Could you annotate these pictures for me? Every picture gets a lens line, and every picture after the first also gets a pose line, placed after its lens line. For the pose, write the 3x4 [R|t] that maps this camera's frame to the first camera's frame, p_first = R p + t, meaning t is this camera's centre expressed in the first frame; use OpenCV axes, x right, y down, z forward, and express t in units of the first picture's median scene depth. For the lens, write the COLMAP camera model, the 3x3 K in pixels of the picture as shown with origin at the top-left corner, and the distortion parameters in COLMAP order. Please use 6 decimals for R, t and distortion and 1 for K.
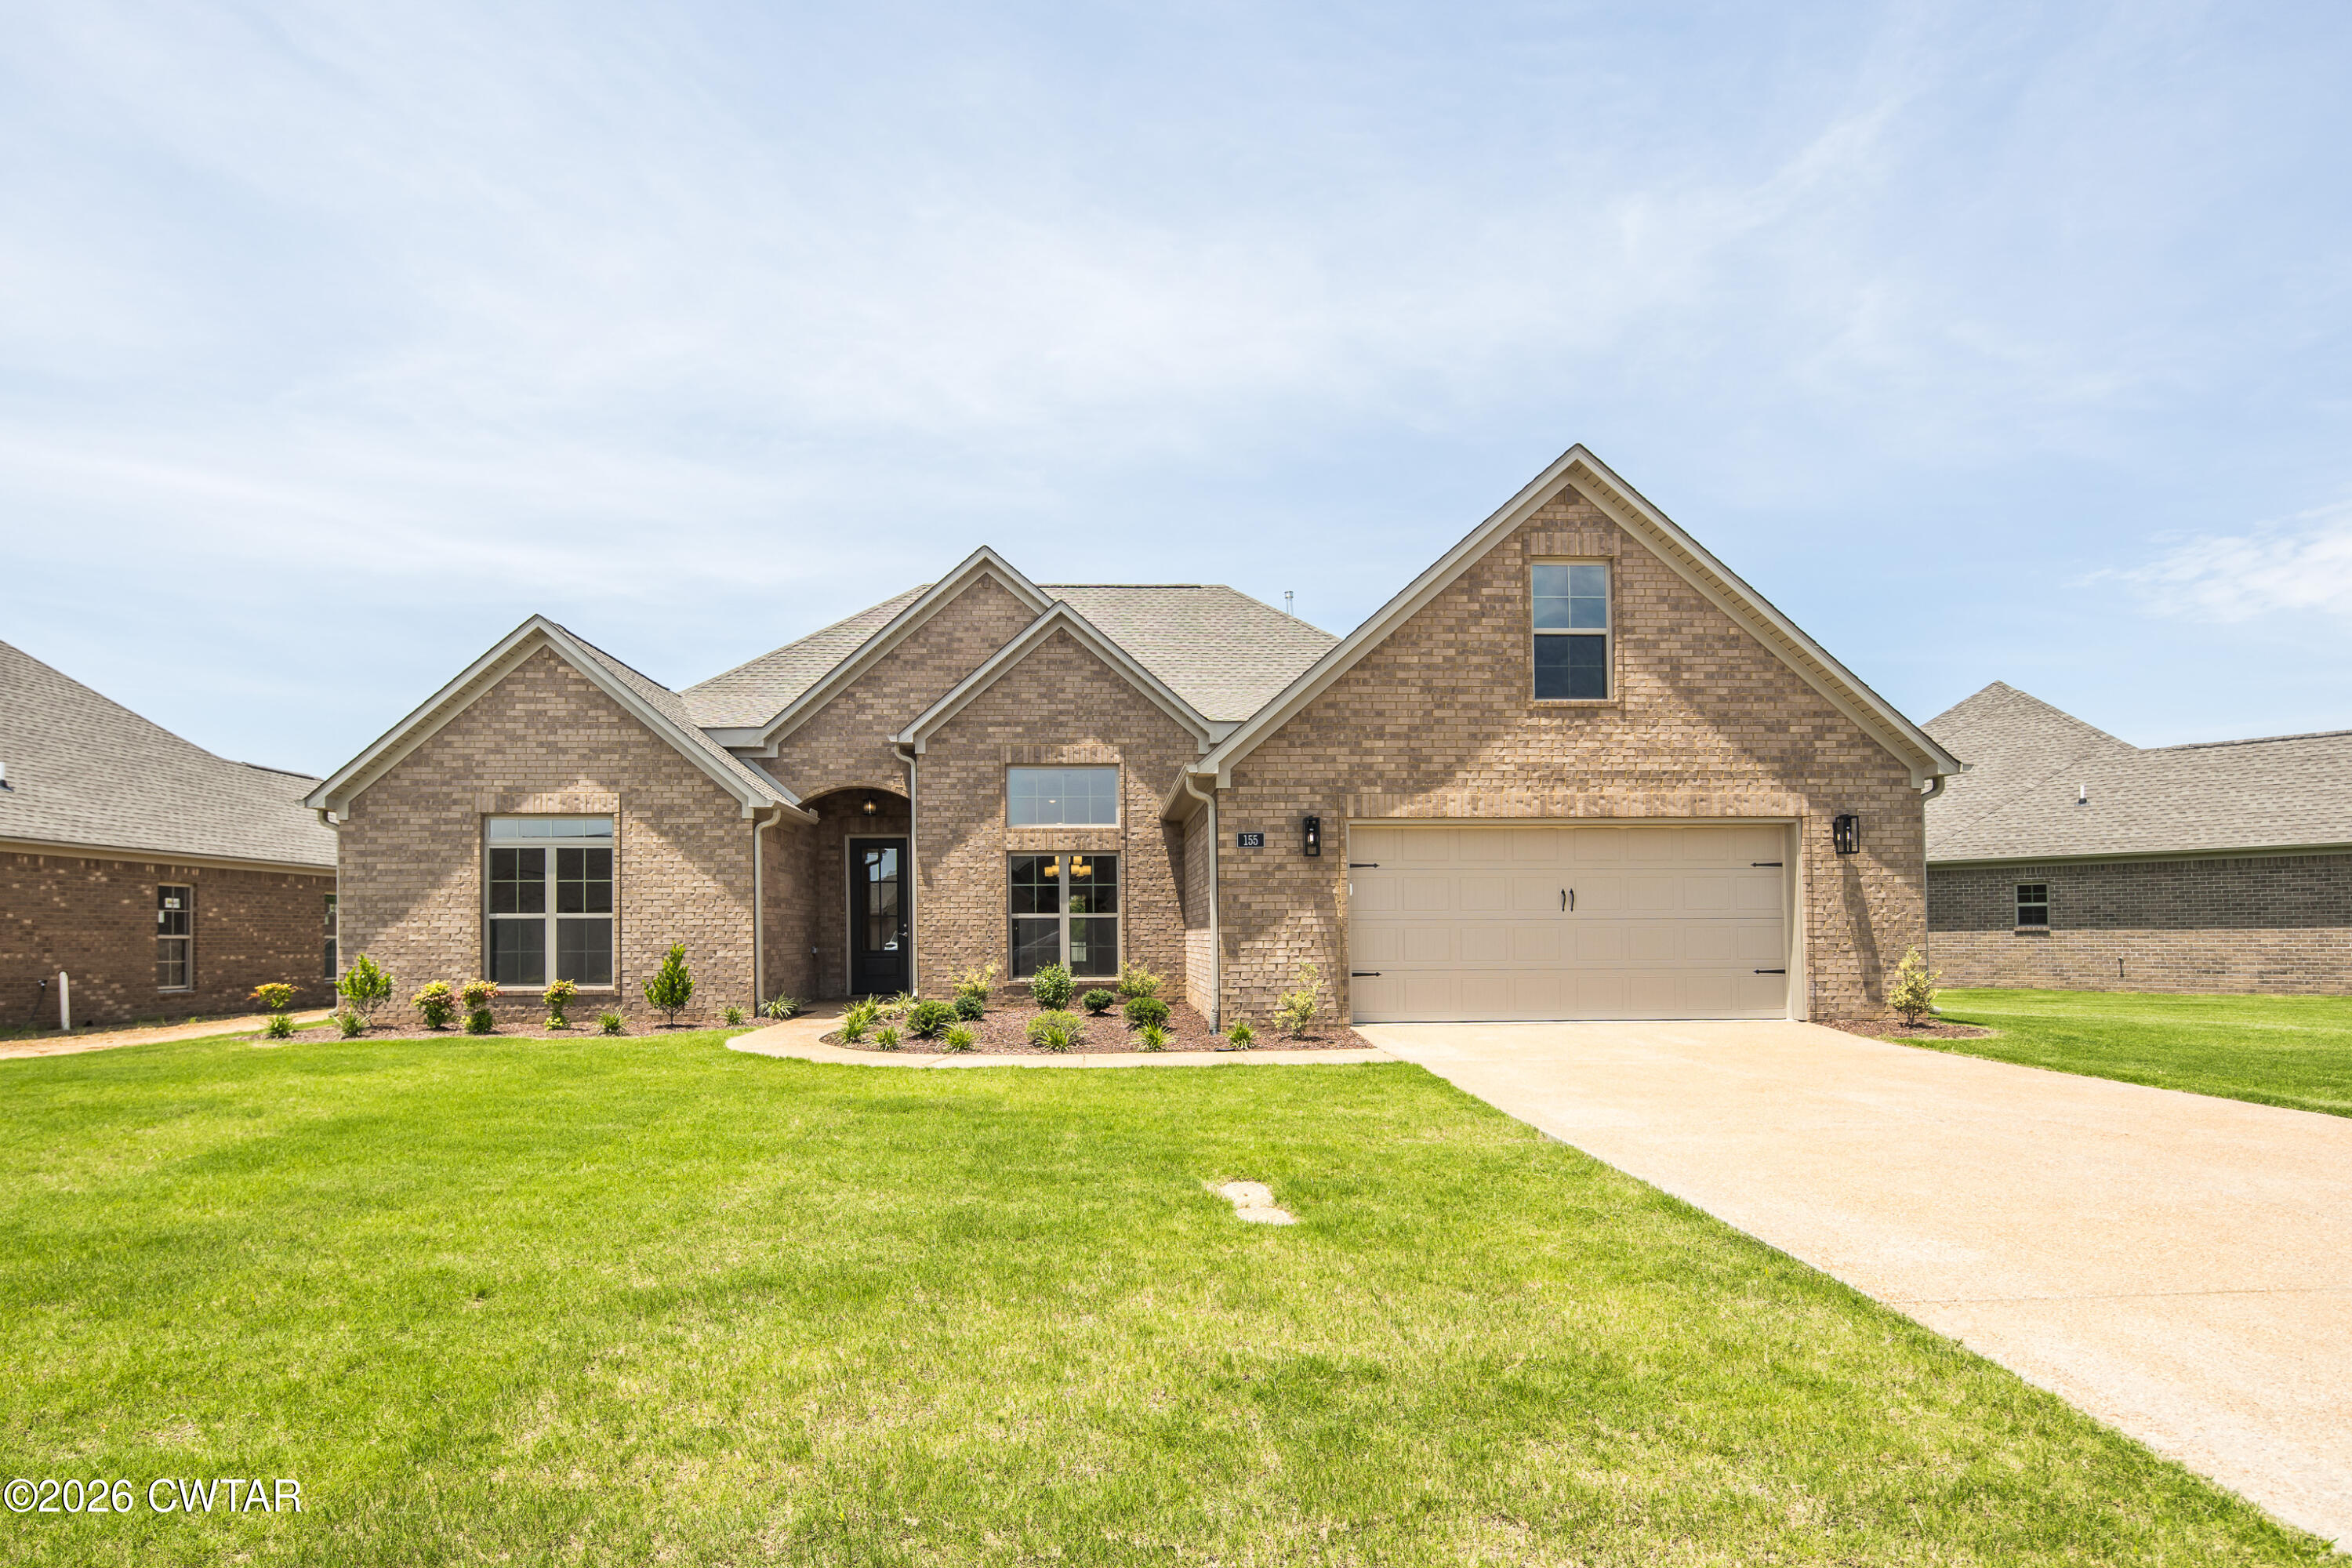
lens RADIAL K [[1169.1, 0, 1125.8], [0, 1169.1, 912.3], [0, 0, 1]] dist [0.004853, -0.000754]
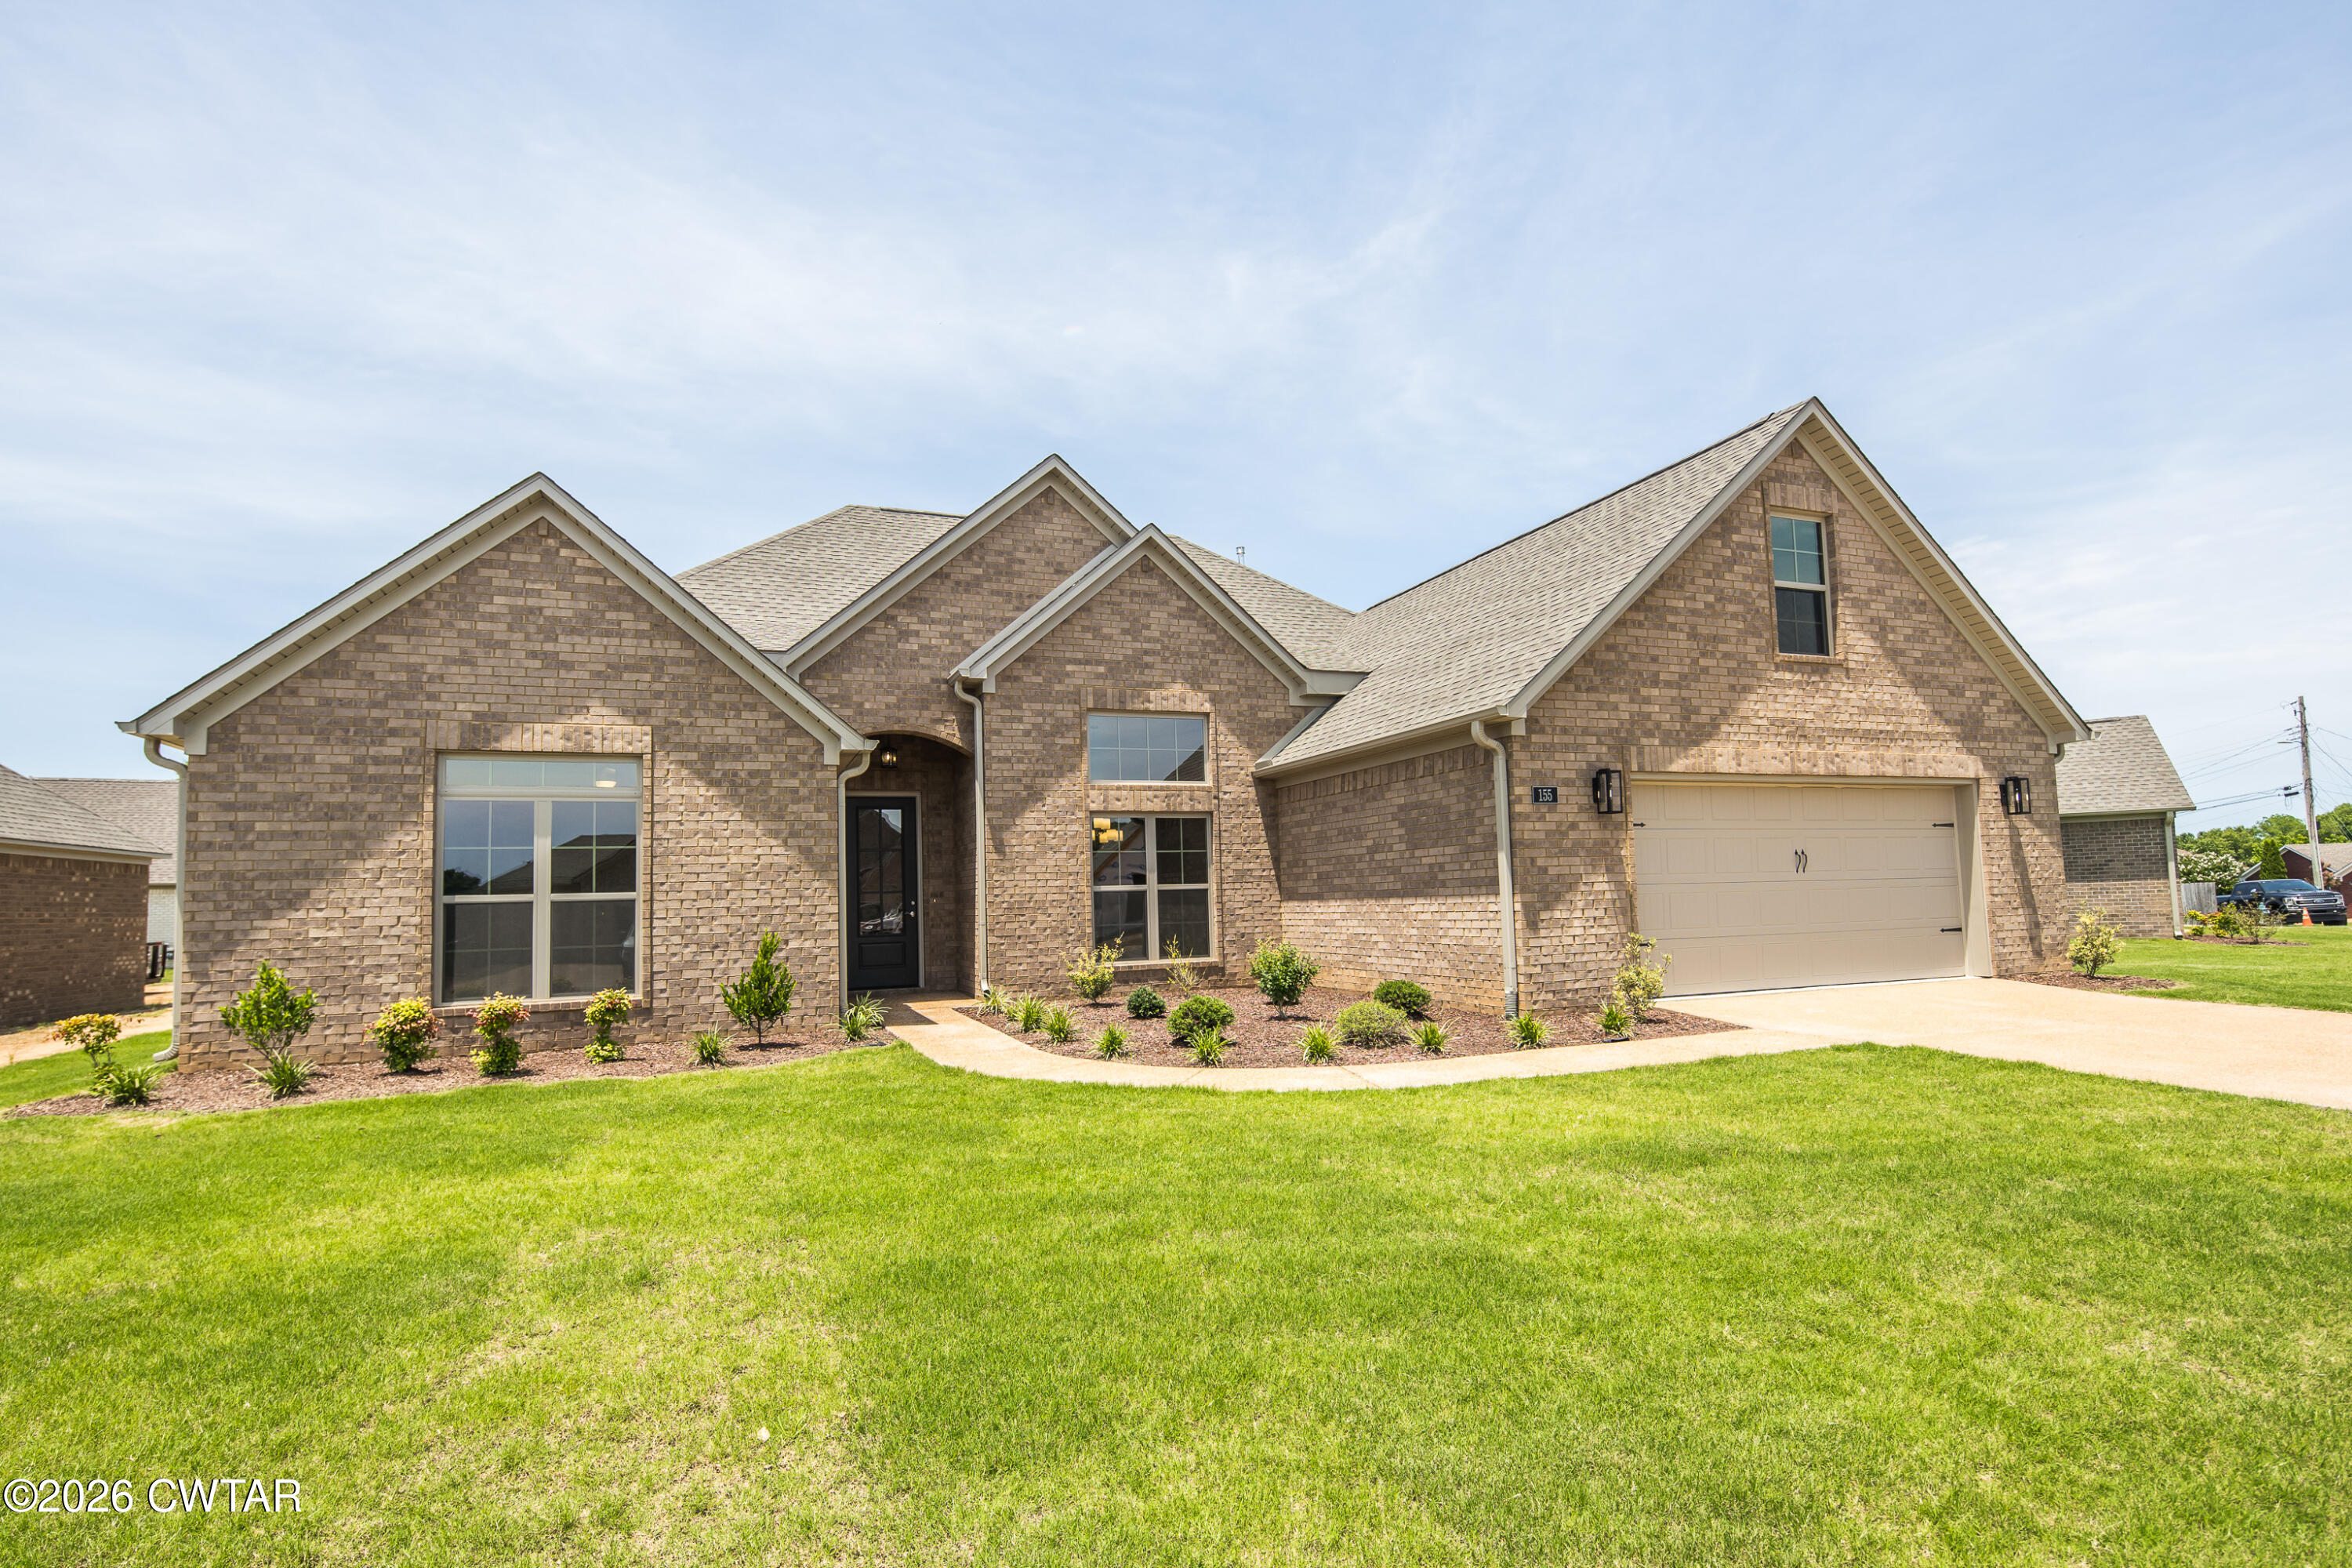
lens RADIAL K [[1169.1, 0, 1137.5], [0, 1169.1, 816.0], [0, 0, 1]] dist [0.004853, -0.000754]
pose [[0.947449, 0.005026, 0.319867, -0.380144], [0.015247, 0.998031, -0.060842, 0.002388], [-0.319543, 0.062522, 0.945507, 0.220223]]
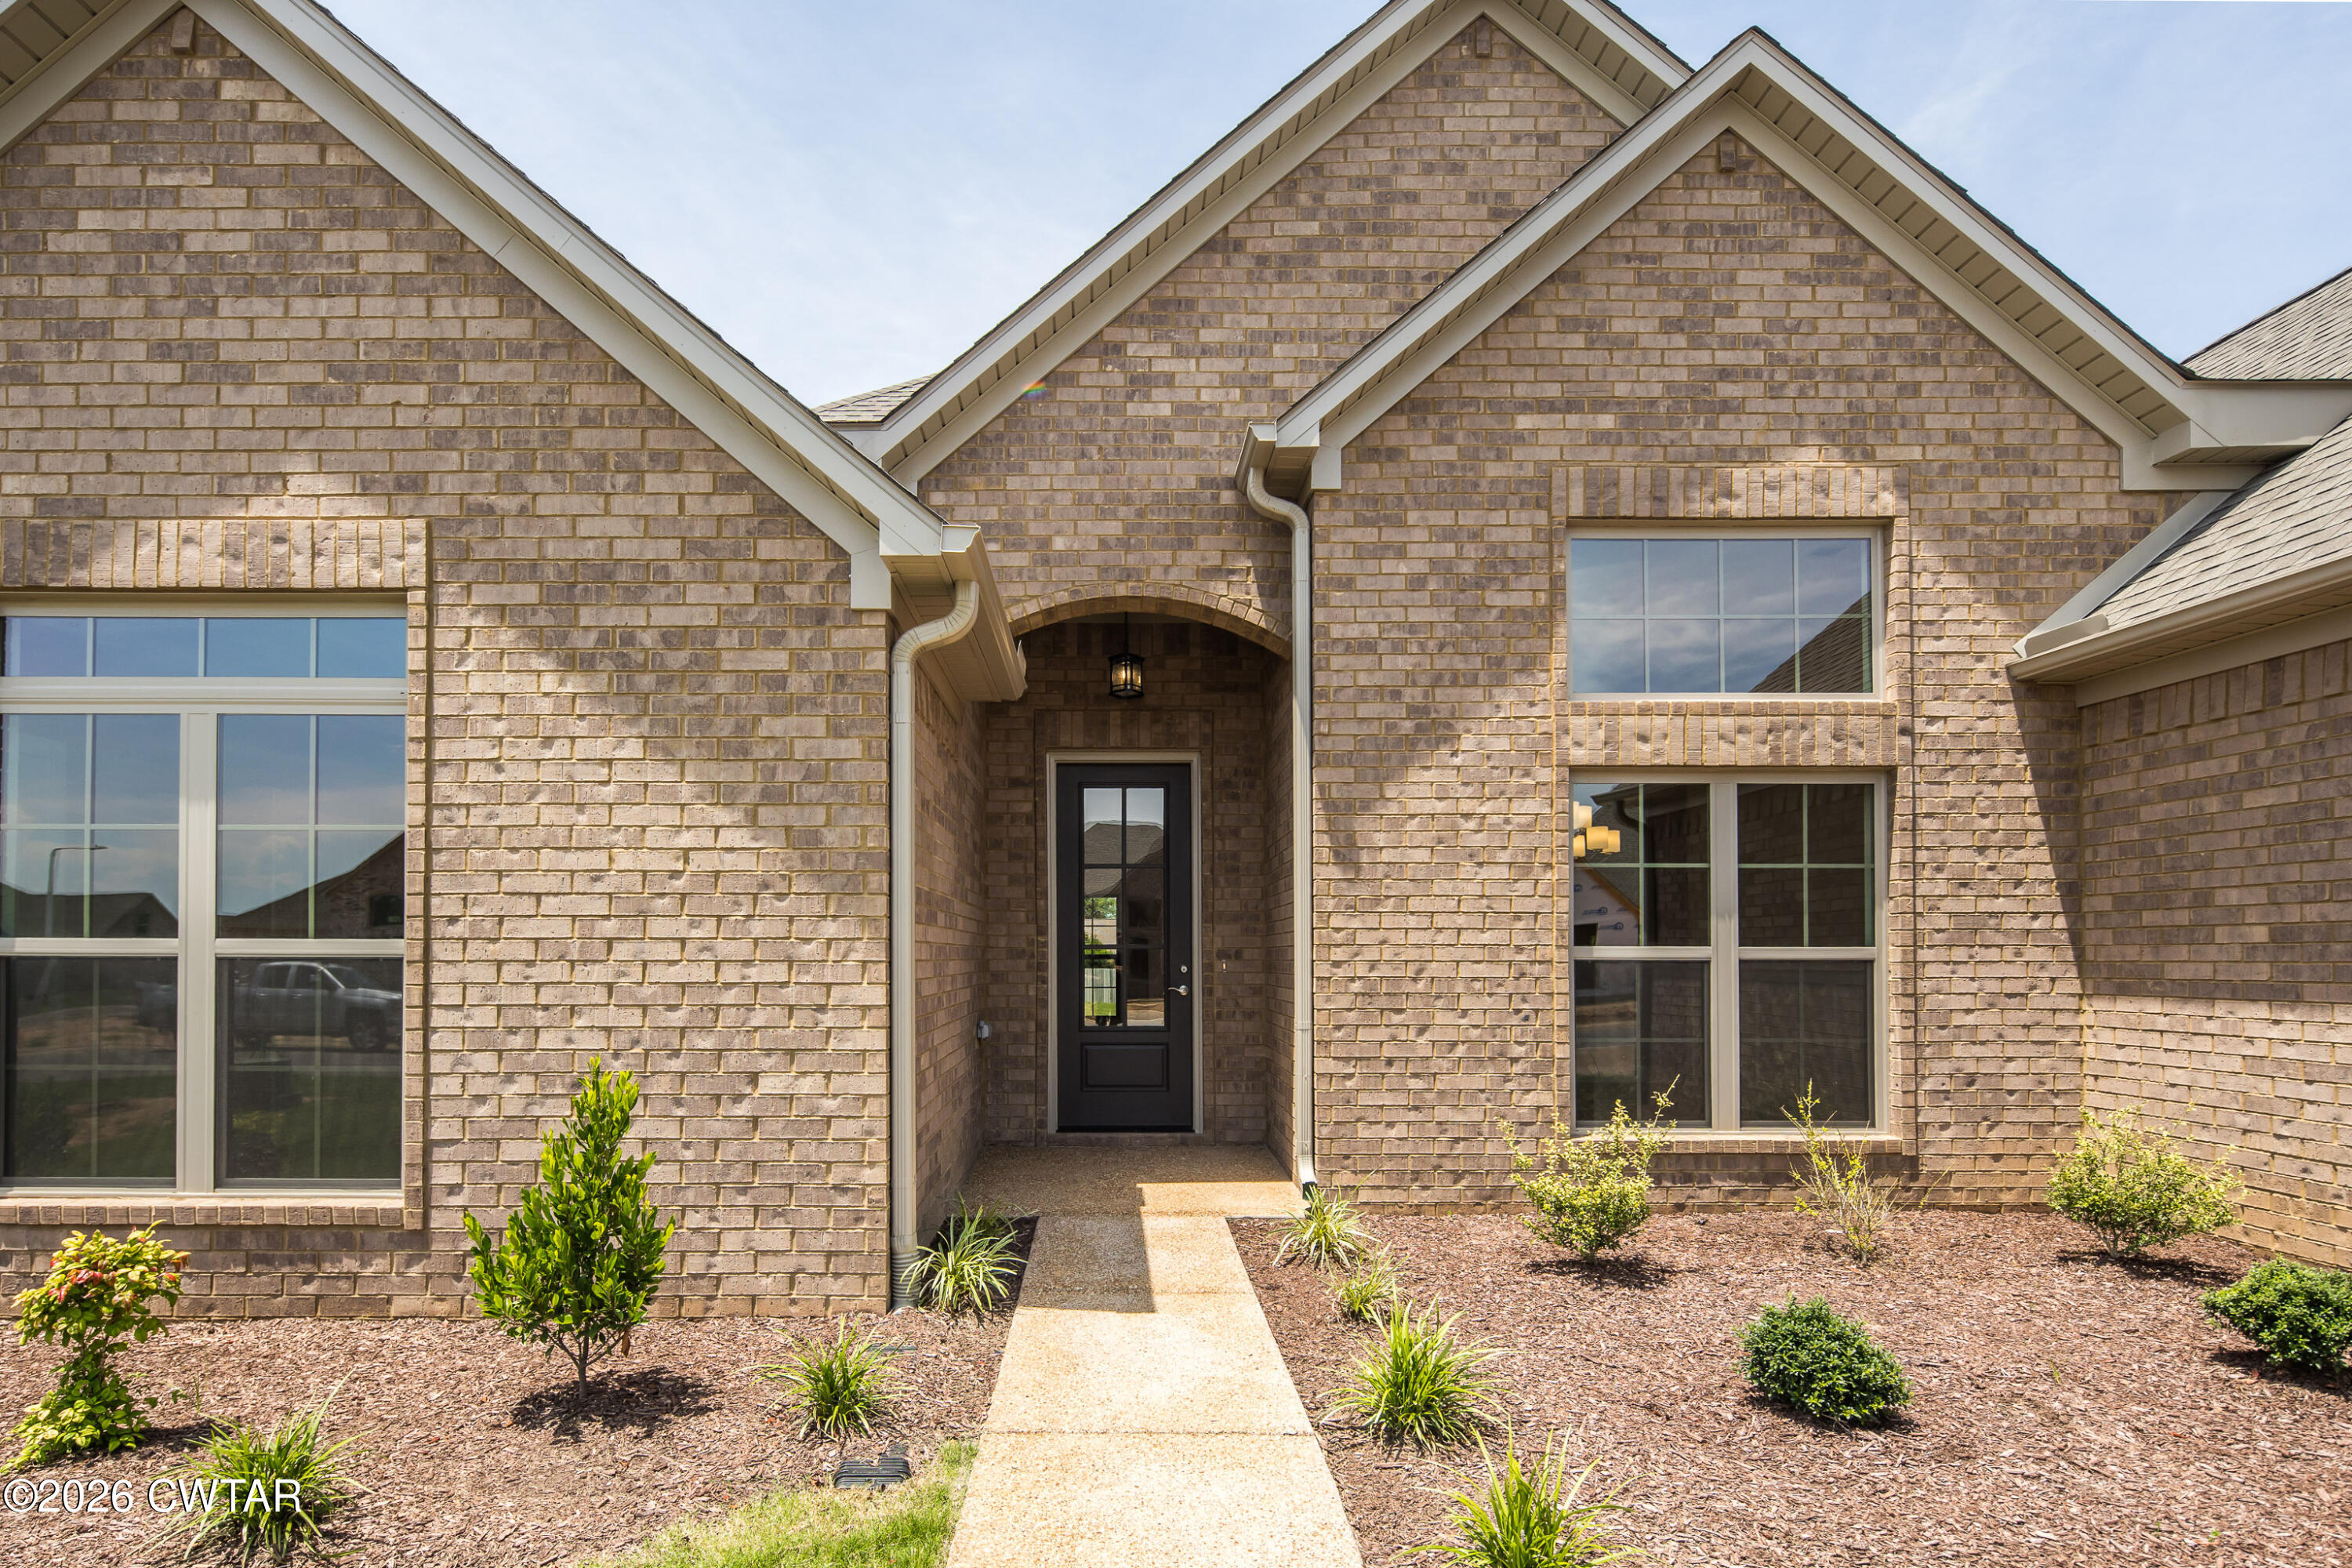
lens RADIAL K [[1169.1, 0, 1079.7], [0, 1169.1, 933.3], [0, 0, 1]] dist [0.004853, -0.000754]
pose [[0.998894, 0.007679, -0.046379, -0.260487], [-0.007678, 0.999971, 0.000209, -0.002169], [0.046379, 0.000147, 0.998924, 0.724300]]
